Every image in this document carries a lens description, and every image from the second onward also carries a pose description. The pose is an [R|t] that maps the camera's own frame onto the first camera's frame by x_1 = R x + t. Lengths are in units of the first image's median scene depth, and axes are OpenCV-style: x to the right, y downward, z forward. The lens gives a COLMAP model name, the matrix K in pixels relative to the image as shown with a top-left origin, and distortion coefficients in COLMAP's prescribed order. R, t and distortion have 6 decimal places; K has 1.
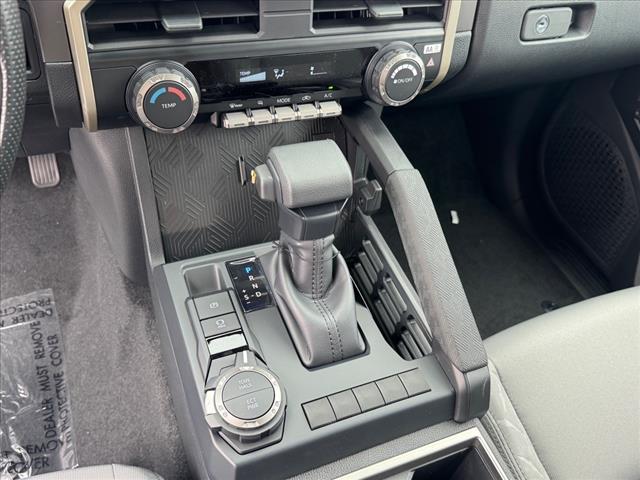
lens RADIAL K [[584.1, 0, 307.4], [0, 584.1, 241.8], [0, 0, 1]] dist [0.084219, -0.148281]
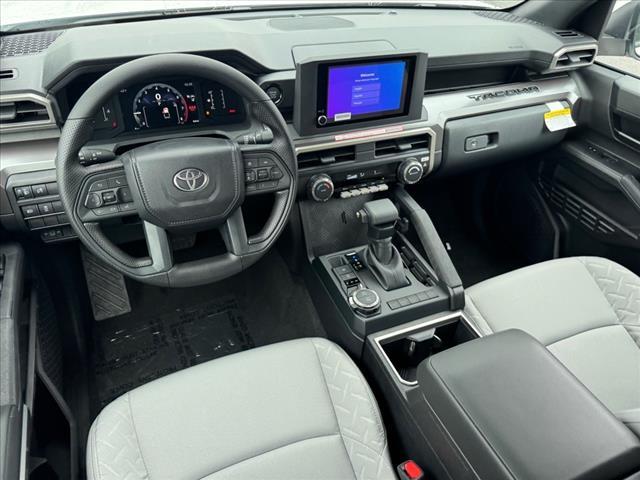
lens RADIAL K [[434.7, 0, 307.0], [0, 434.7, 233.5], [0, 0, 1]] dist [0.033549, -0.018518]
pose [[0.994712, -0.072714, -0.072533, -0.166338], [0.061608, 0.987499, -0.145085, 0.206888], [0.082176, 0.139849, 0.986757, -0.779776]]
